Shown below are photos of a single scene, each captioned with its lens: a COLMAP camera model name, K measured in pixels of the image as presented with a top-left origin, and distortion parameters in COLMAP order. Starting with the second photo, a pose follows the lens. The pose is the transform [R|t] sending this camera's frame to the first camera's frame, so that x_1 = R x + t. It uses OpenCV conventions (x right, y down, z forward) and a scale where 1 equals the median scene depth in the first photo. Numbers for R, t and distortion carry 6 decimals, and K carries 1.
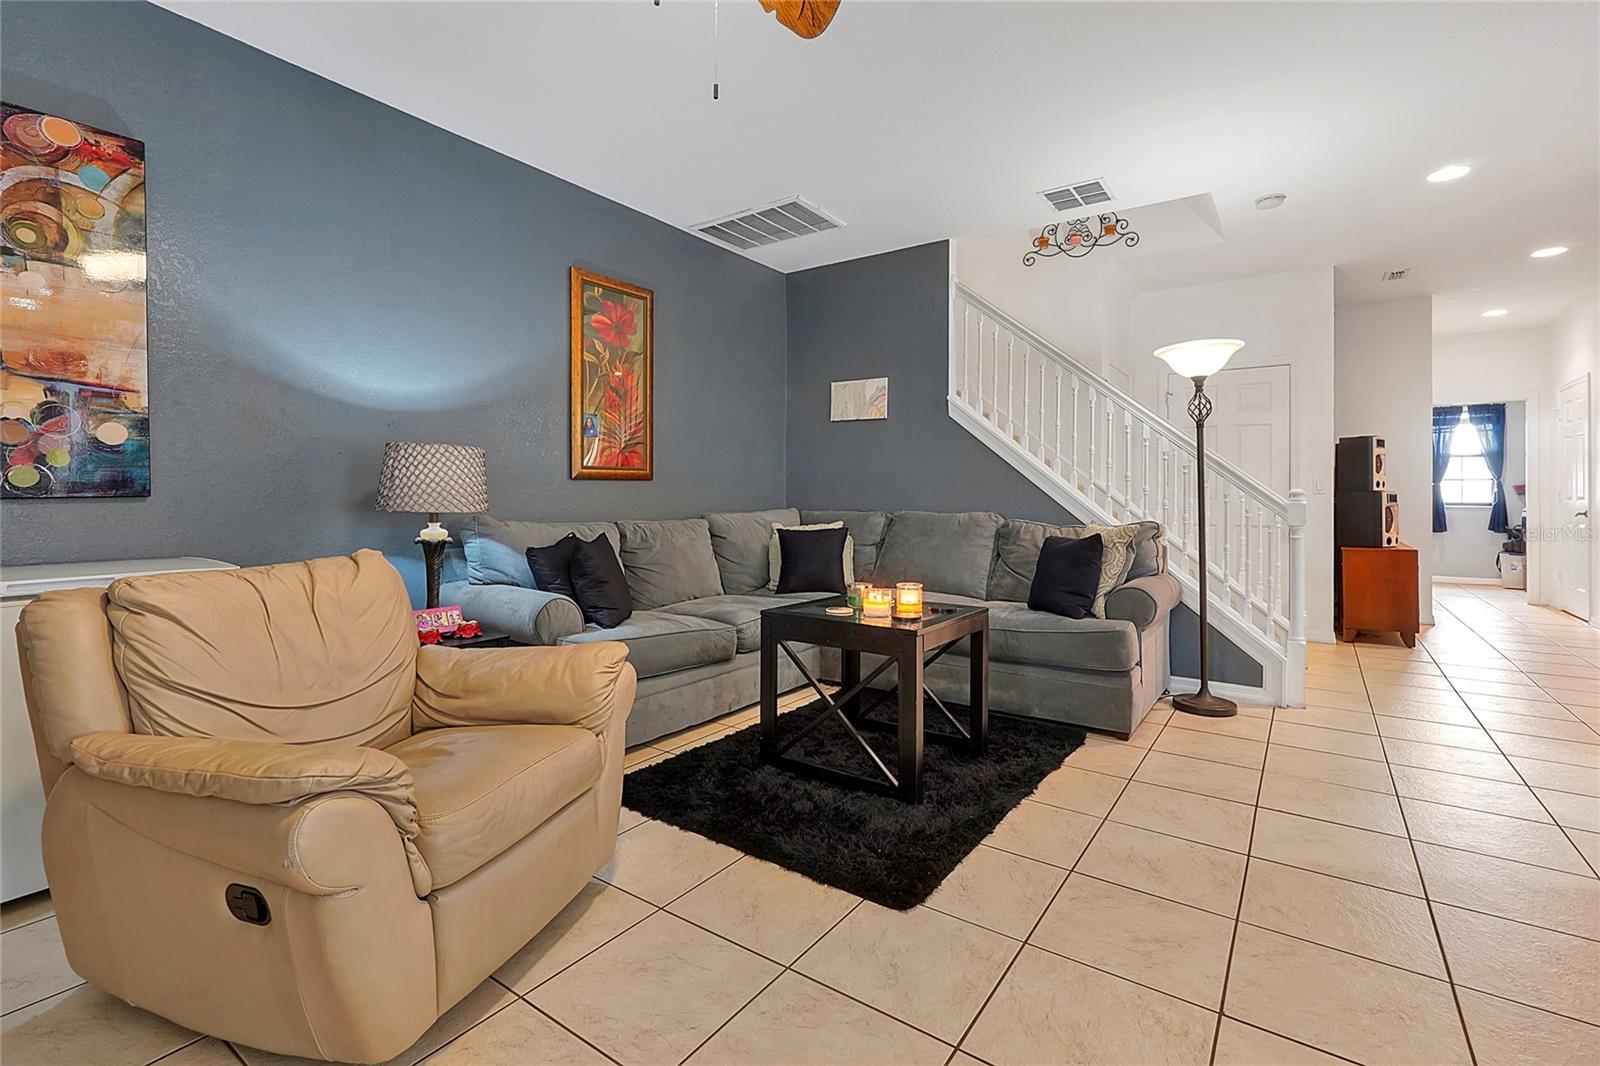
lens RADIAL K [[728.2, 0, 749.1], [0, 728.2, 487.9], [0, 0, 1]] dist [-0.002603, -0.000064]
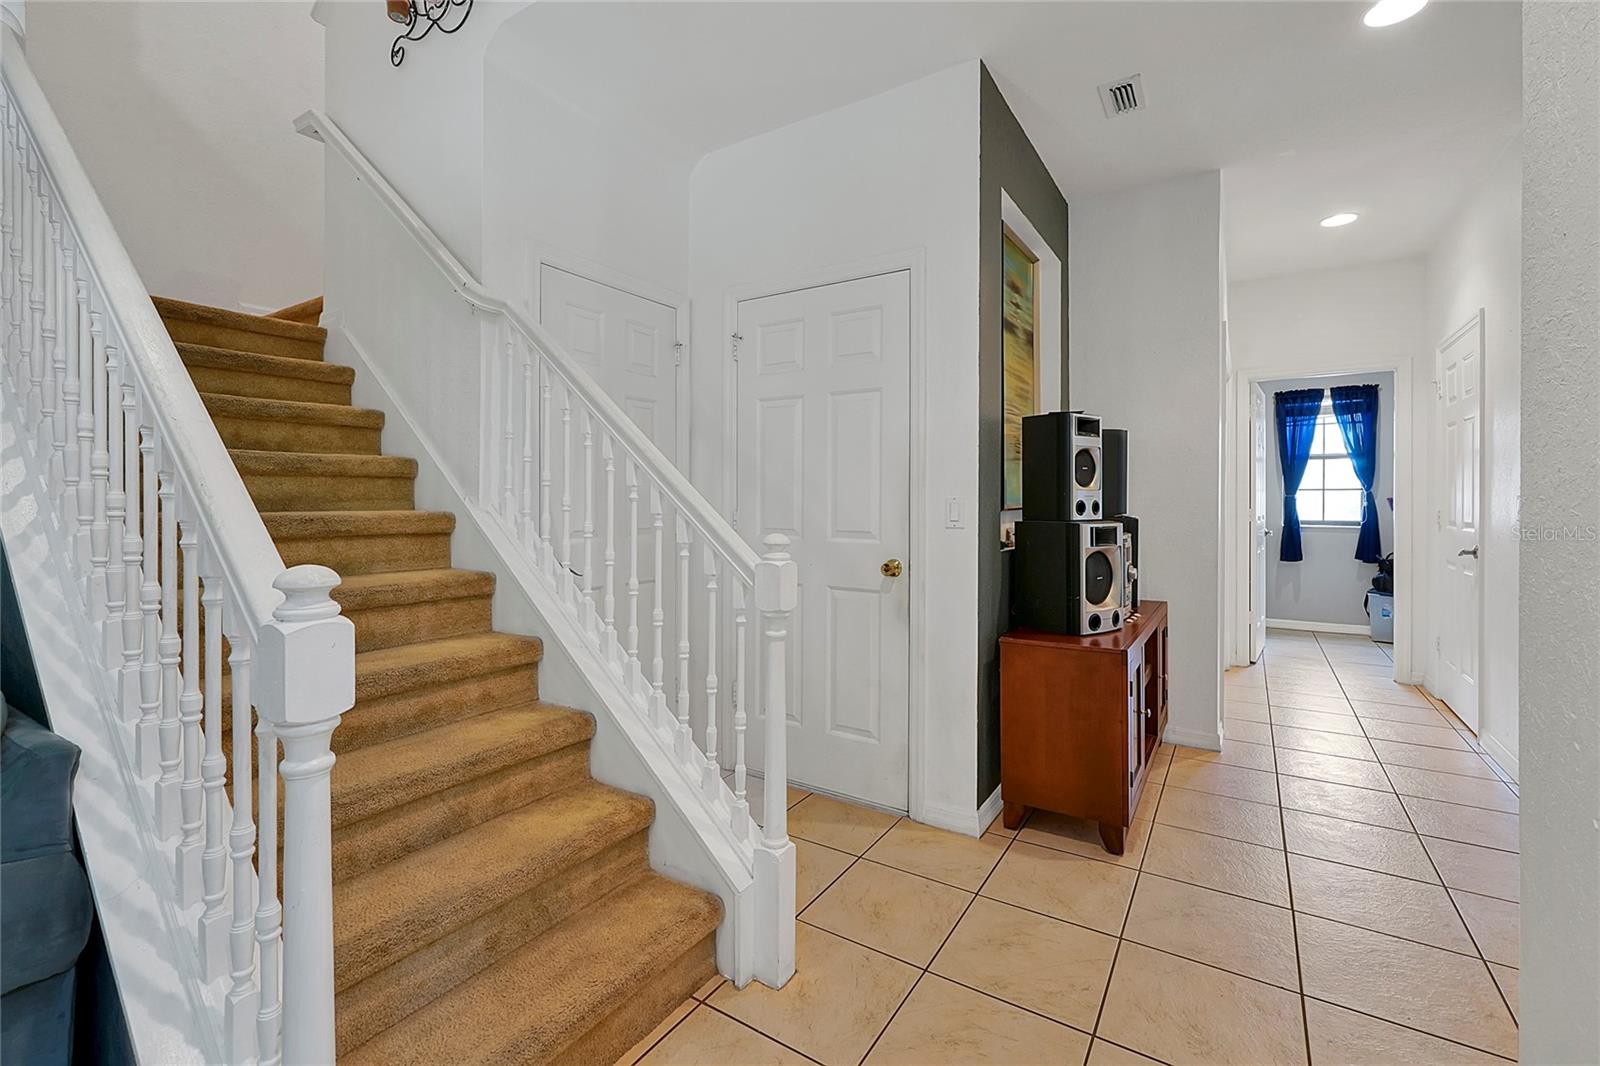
lens RADIAL K [[673.9, 0, 796.7], [0, 673.9, 498.5], [0, 0, 1]] dist [-0.003452, 0.002119]
pose [[0.998484, -0.002773, 0.054973, 0.423129], [0.002188, 0.999940, 0.010694, -0.011034], [-0.054999, -0.010558, 0.998431, 0.358246]]
